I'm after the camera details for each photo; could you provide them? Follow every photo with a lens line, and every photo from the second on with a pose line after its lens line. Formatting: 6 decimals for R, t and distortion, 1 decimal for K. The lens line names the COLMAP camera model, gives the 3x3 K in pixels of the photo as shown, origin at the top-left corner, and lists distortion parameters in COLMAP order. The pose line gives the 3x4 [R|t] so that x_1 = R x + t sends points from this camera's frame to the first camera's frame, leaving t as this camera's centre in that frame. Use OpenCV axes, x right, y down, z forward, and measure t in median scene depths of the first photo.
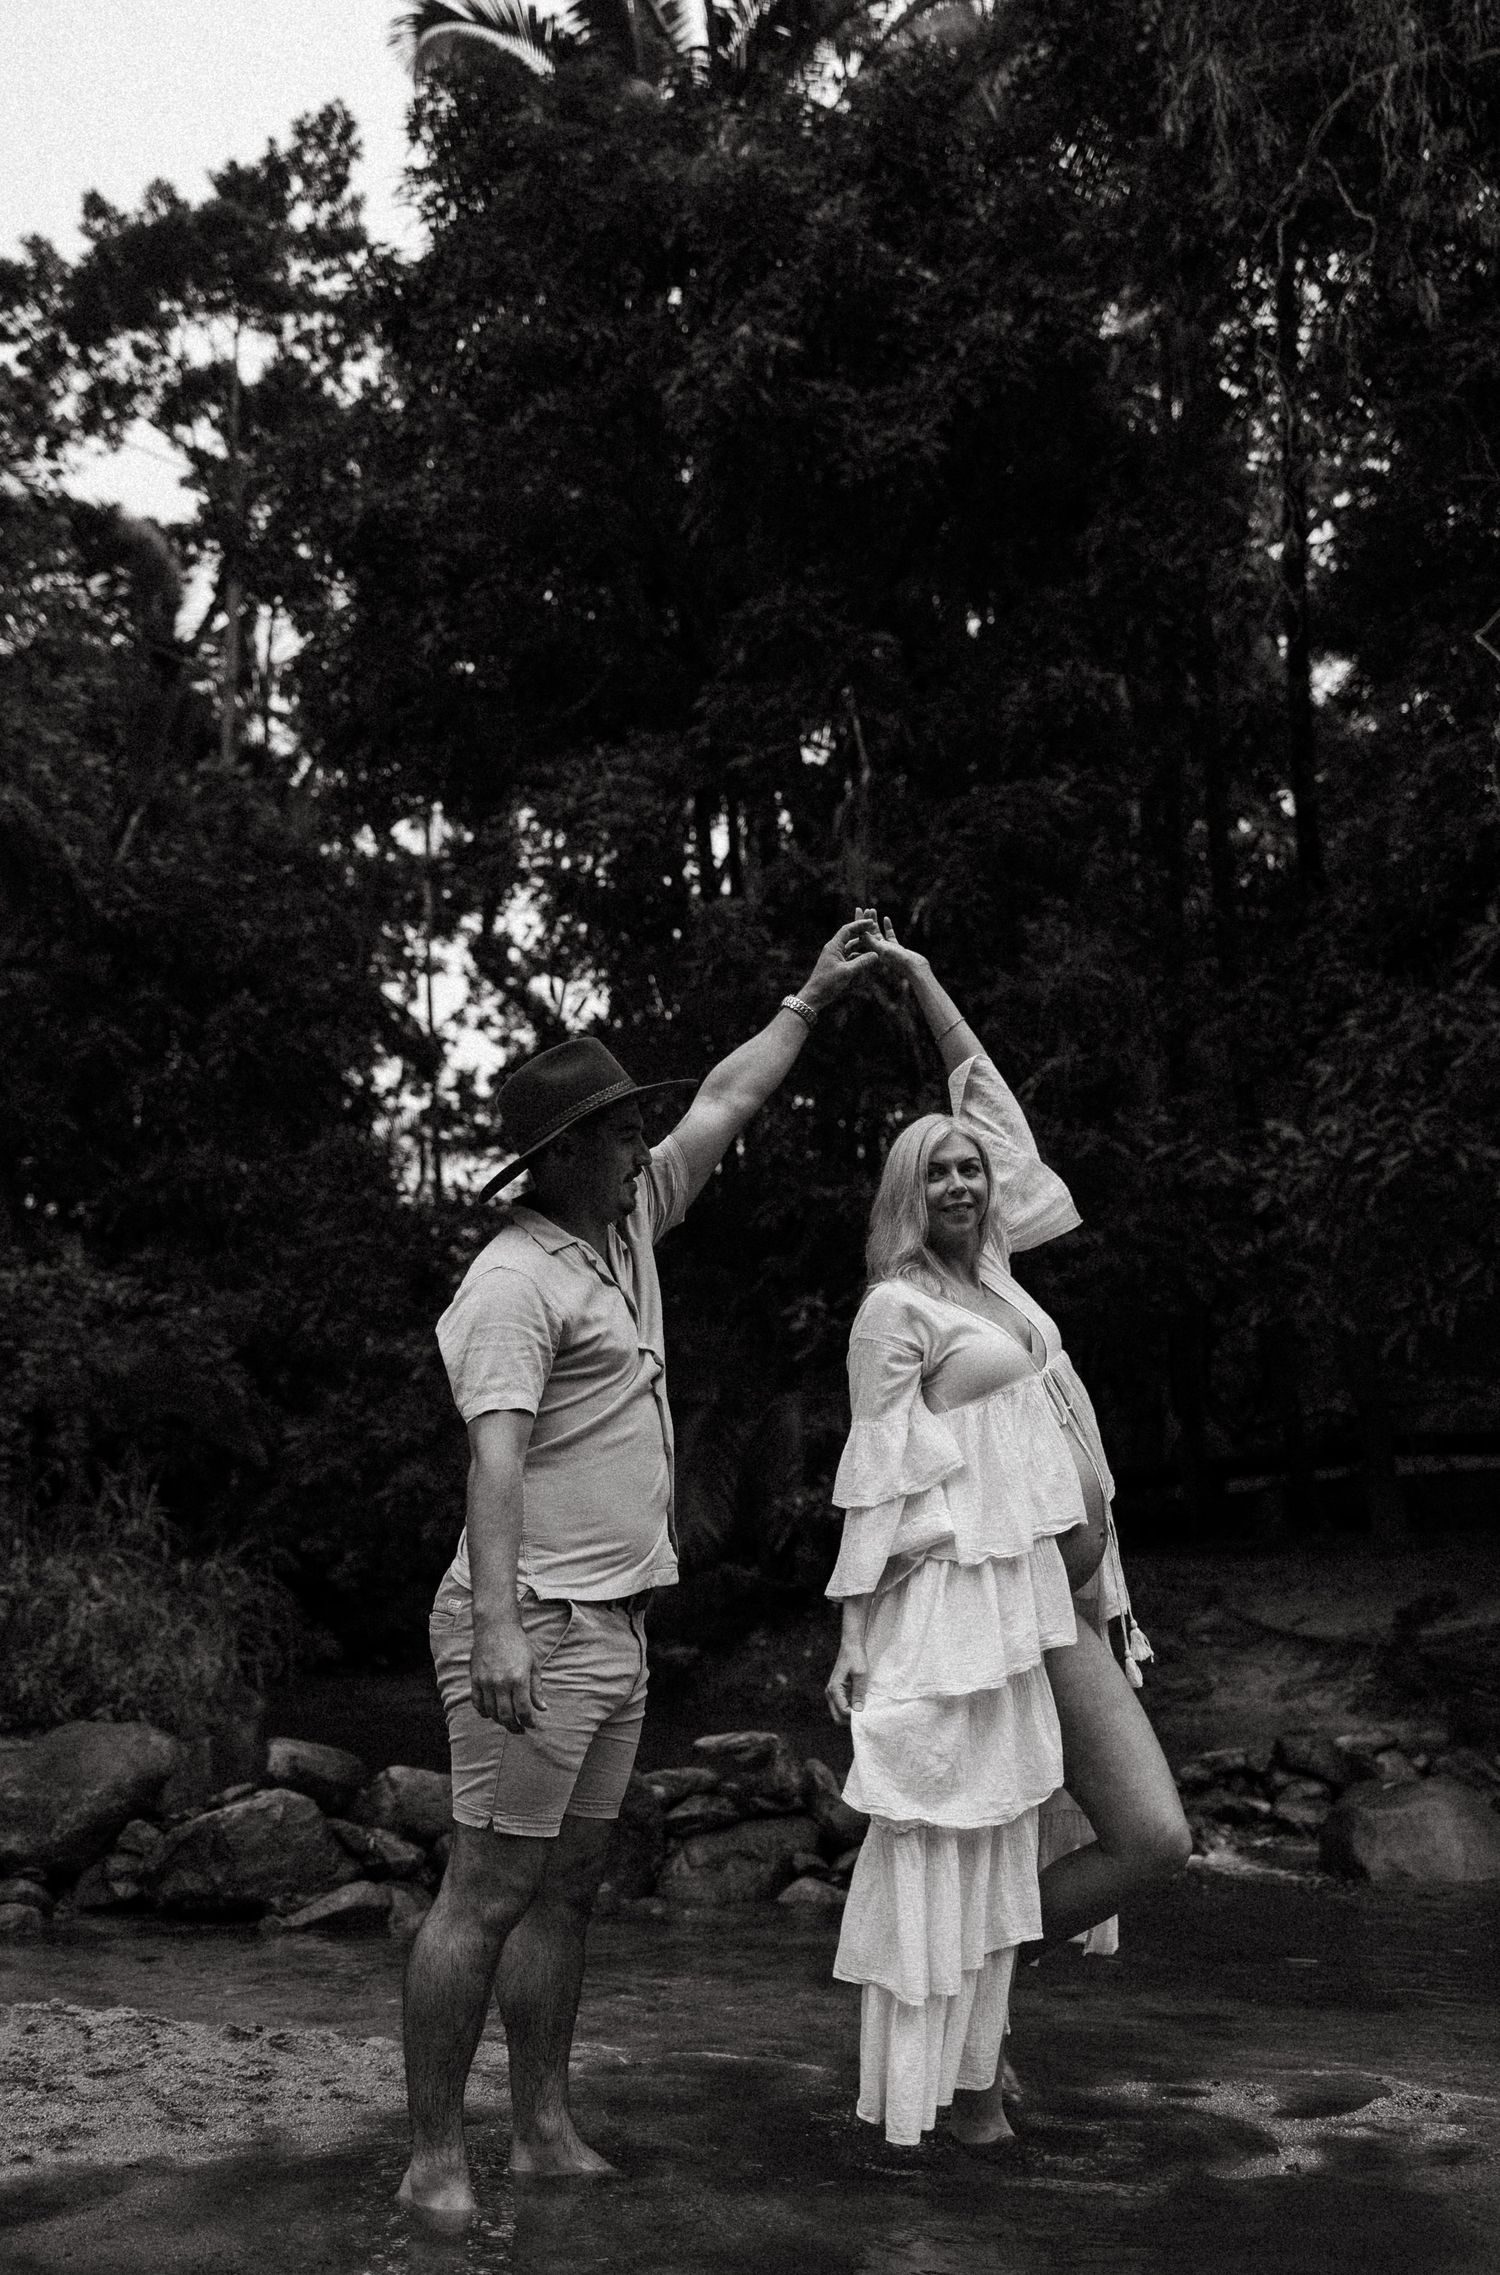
lens RADIAL K [[2018.8, 0, 675.1], [0, 2018.8, 1275.8], [0, 0, 1]] dist [-0.001265, -0.001767]
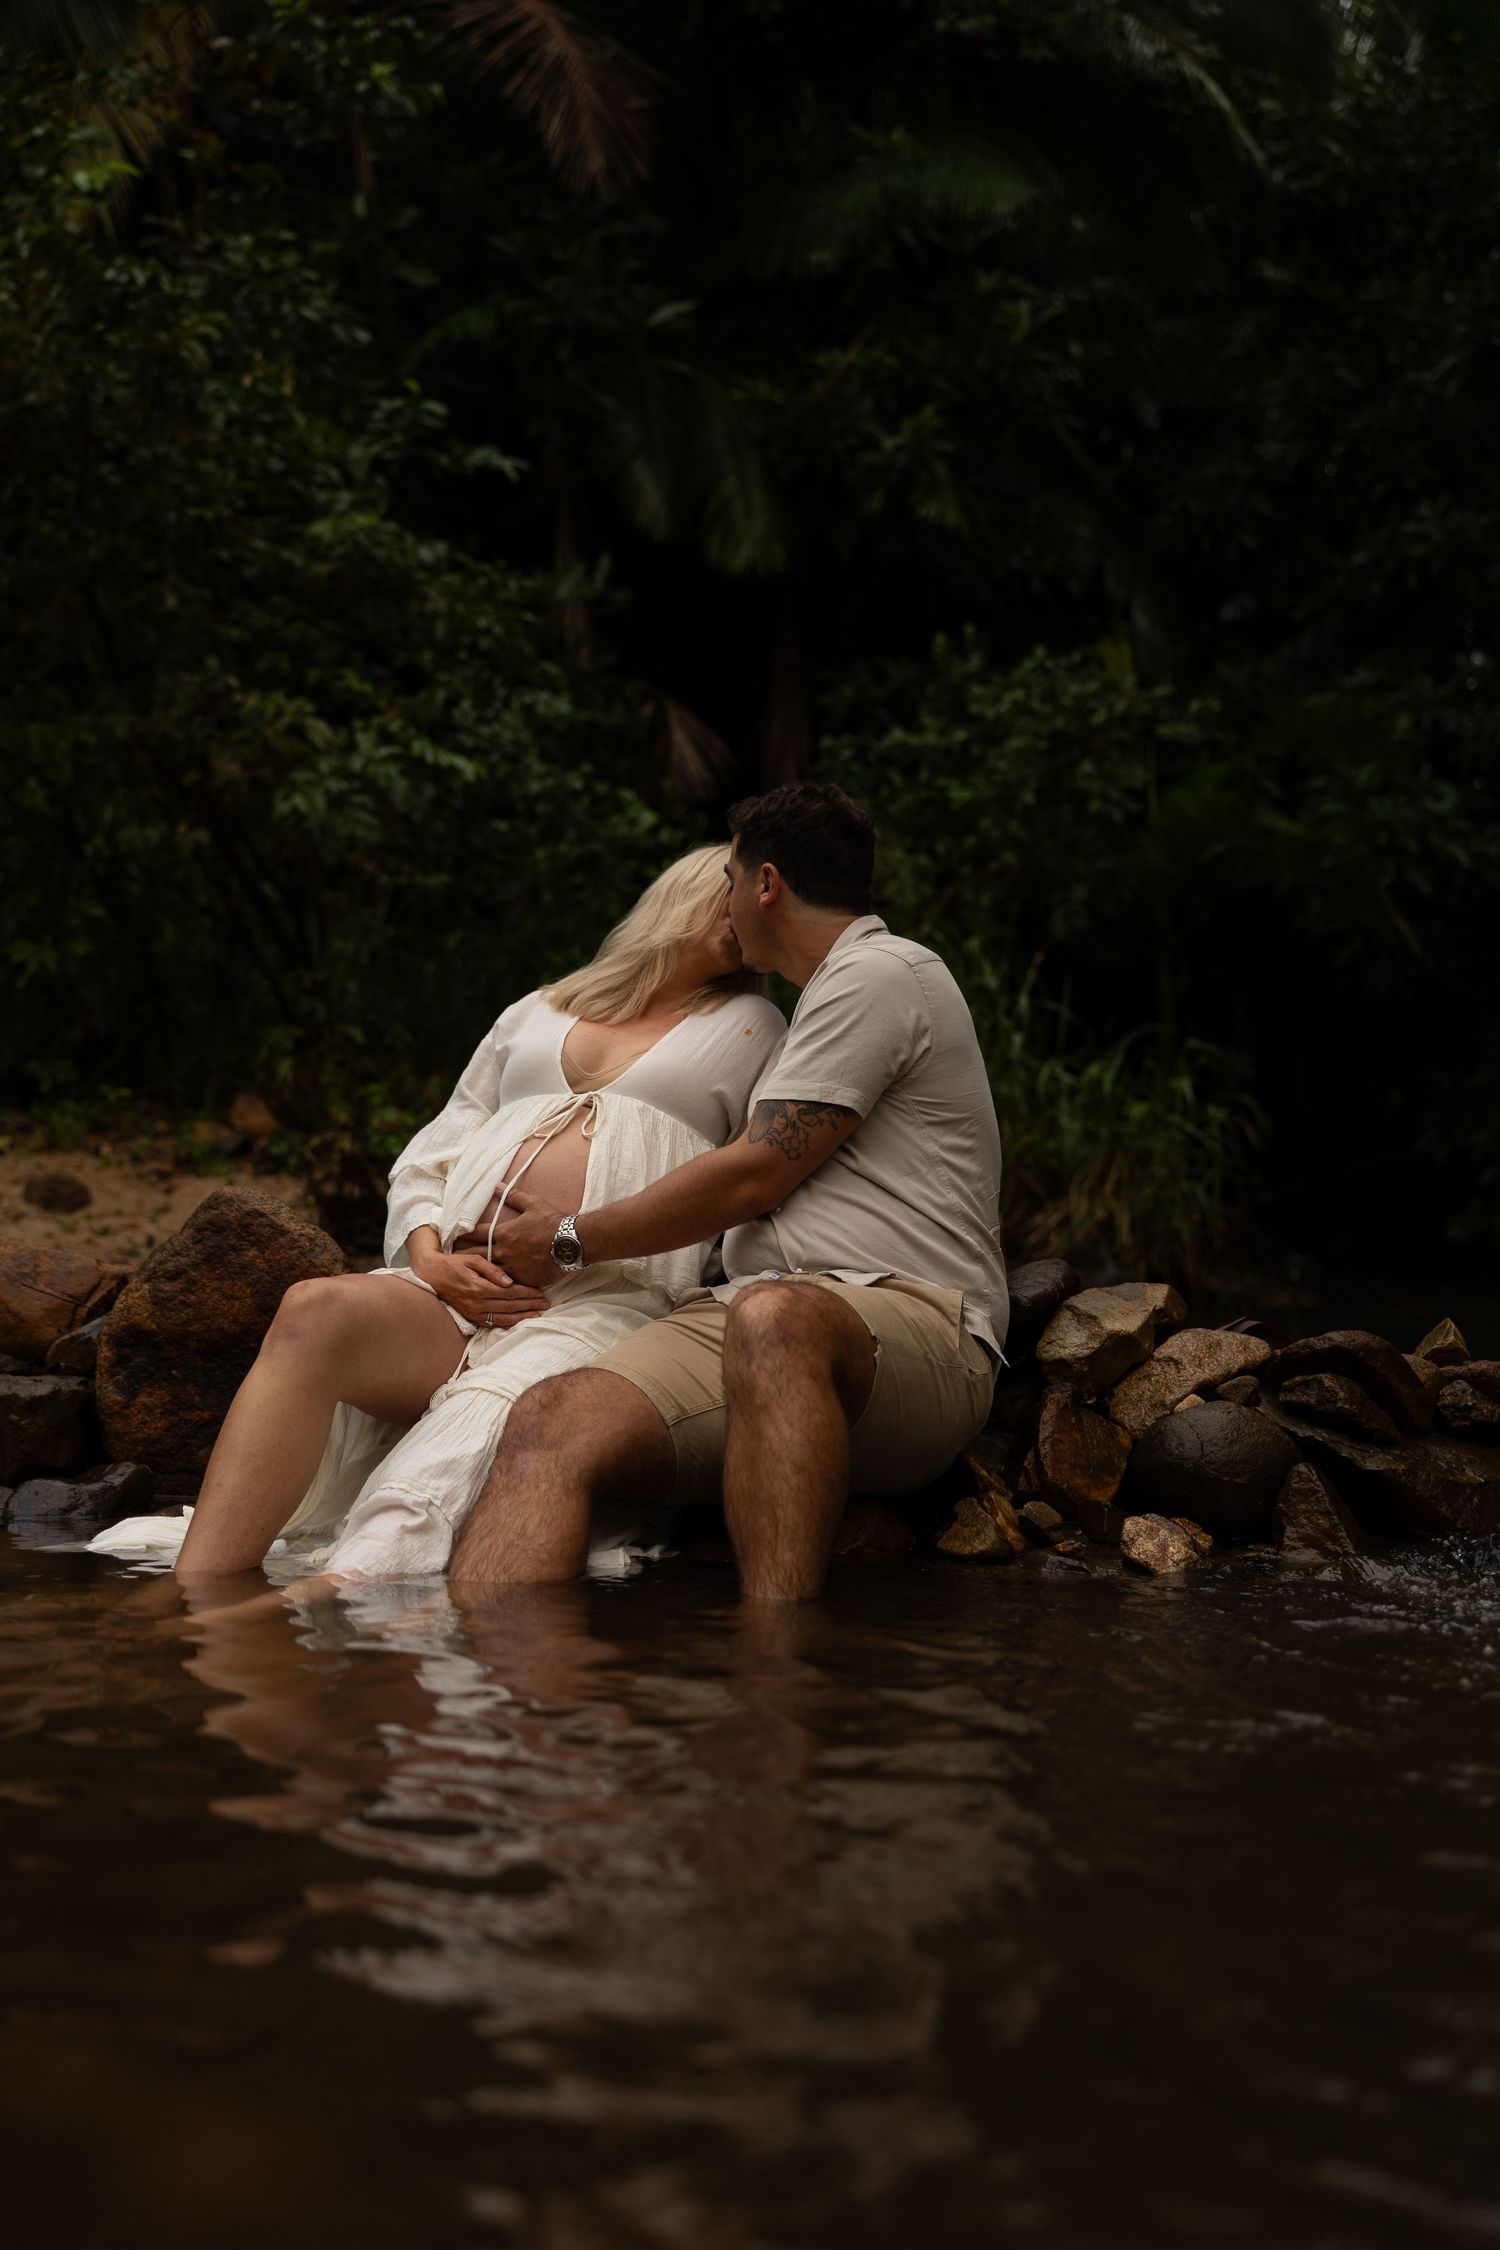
lens RADIAL K [[2510.2, 0, 742.2], [0, 2510.2, 1165.4], [0, 0, 1]] dist [-0.004075, 0.024709]
pose [[0.753375, -0.003022, -0.657584, 0.205589], [0.084540, 0.992136, 0.092295, 0.084486], [0.652134, -0.125125, 0.747707, 0.296248]]
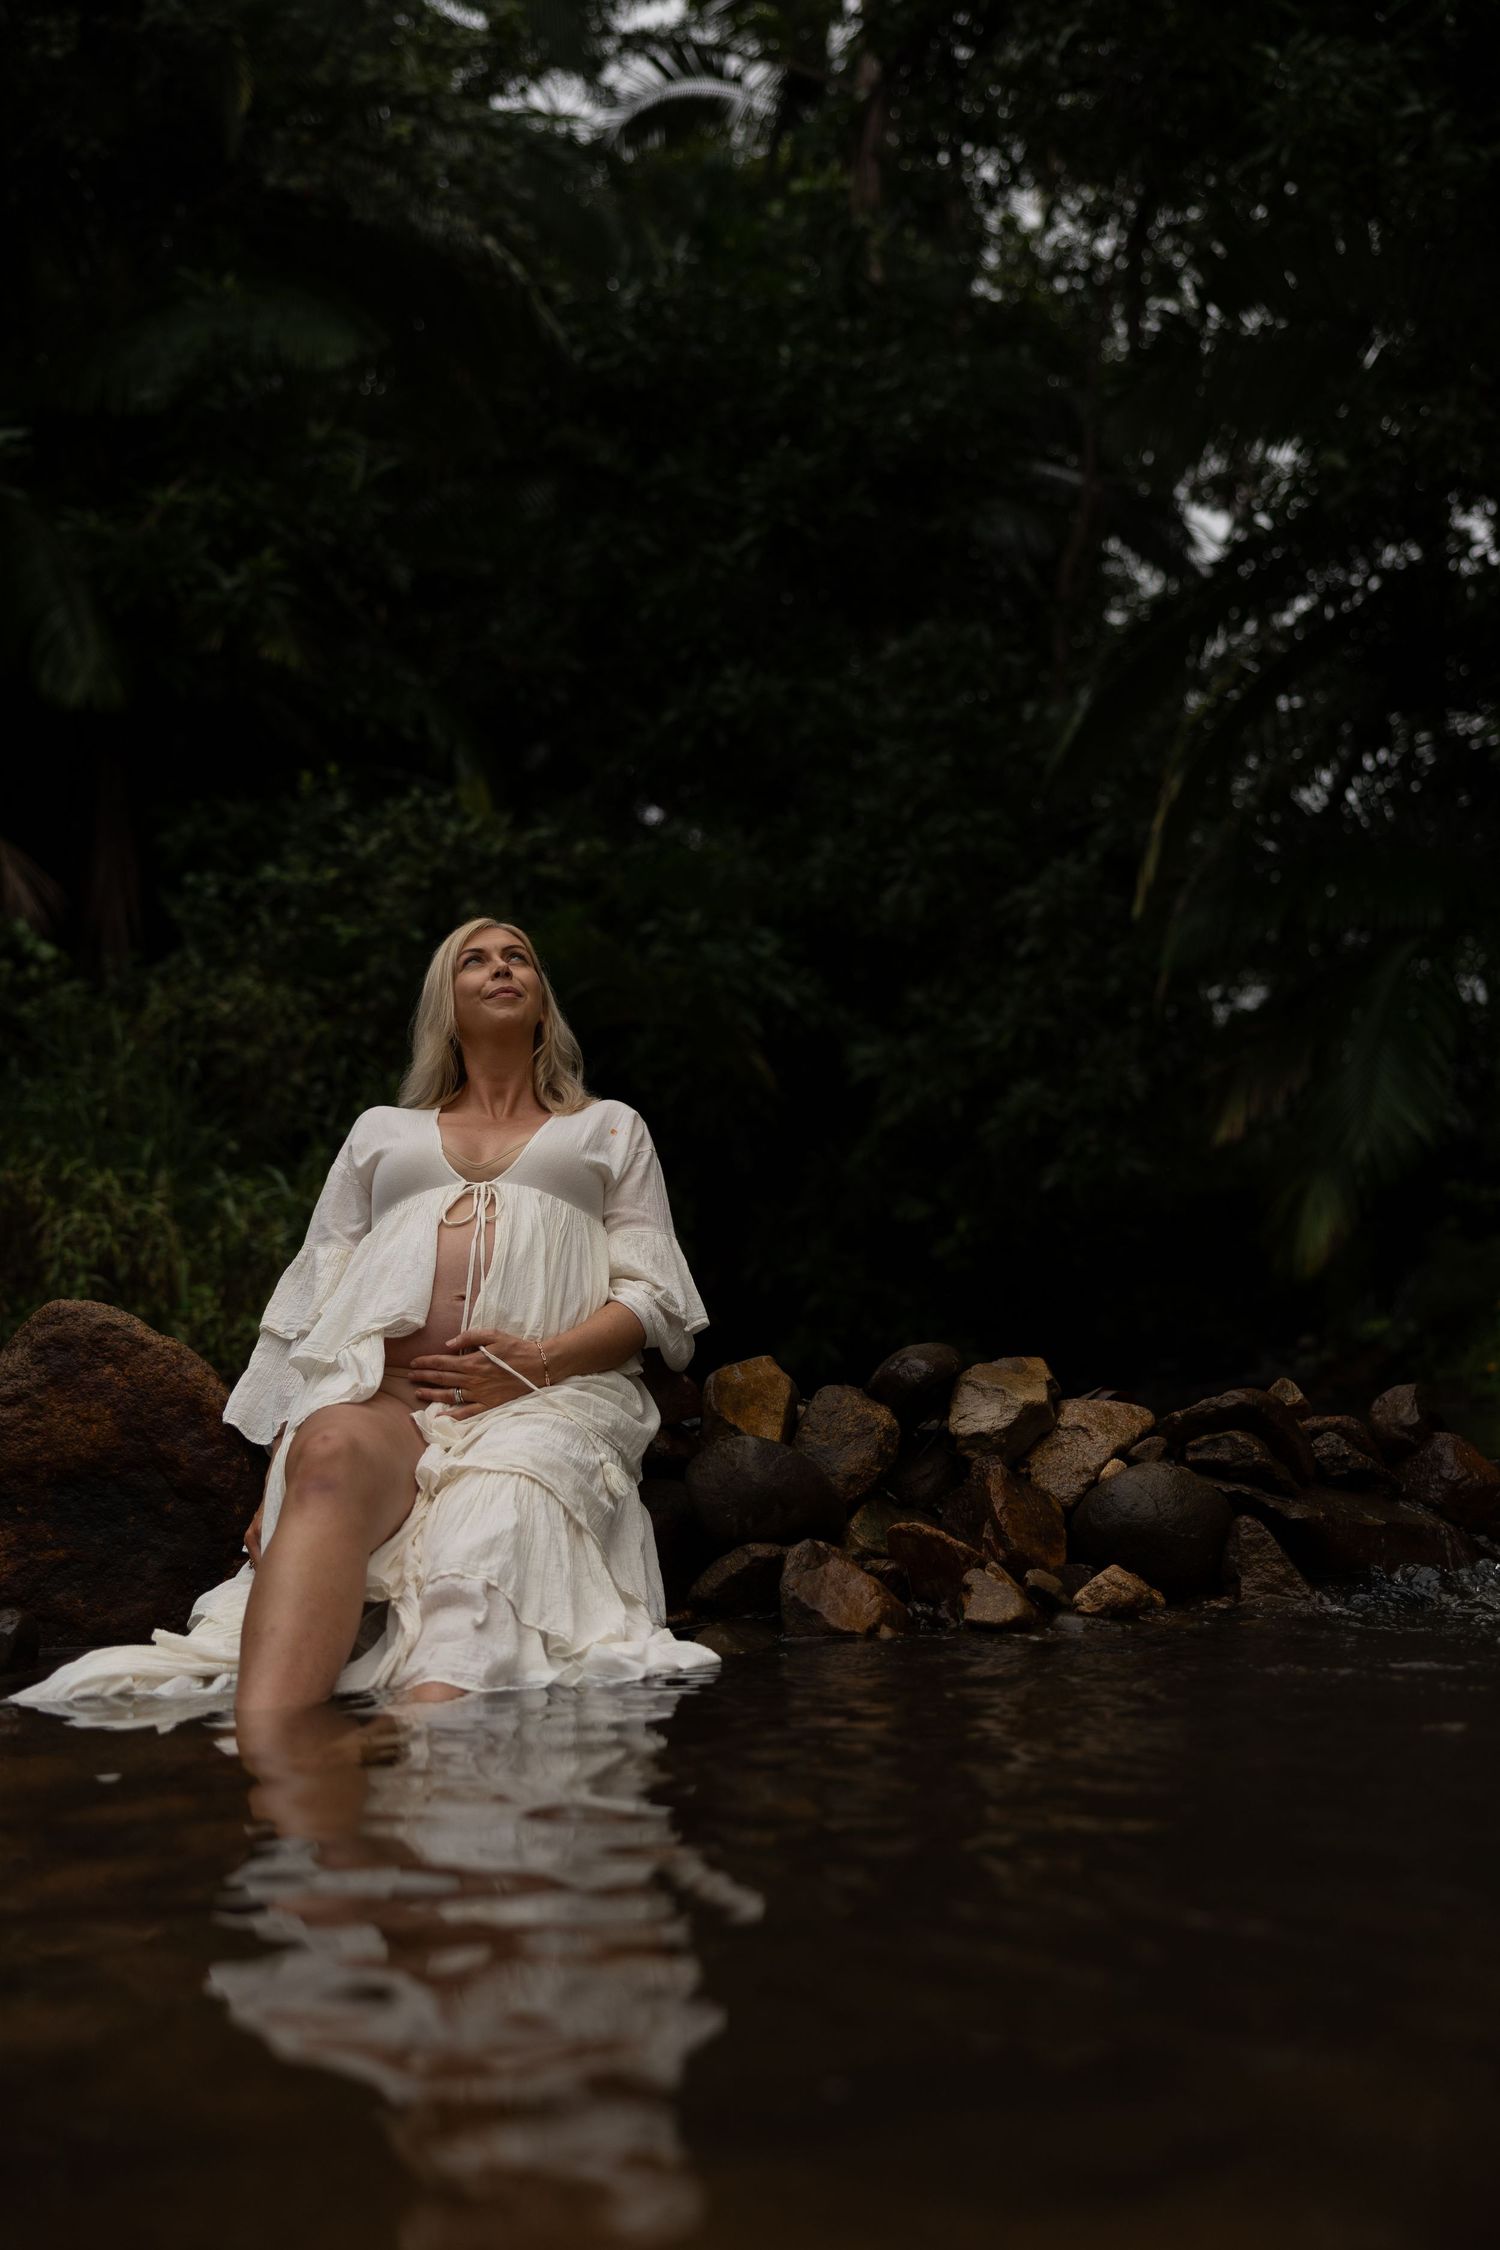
lens RADIAL K [[2509.4, 0, 750.0], [0, 2509.4, 1125.0], [0, 0, 1]] dist [-0.000908, 0.004832]
pose [[0.921551, -0.068542, -0.382160, 0.139721], [0.091770, 0.994857, 0.042865, 0.085787], [0.377256, -0.074573, 0.923102, 0.261434]]
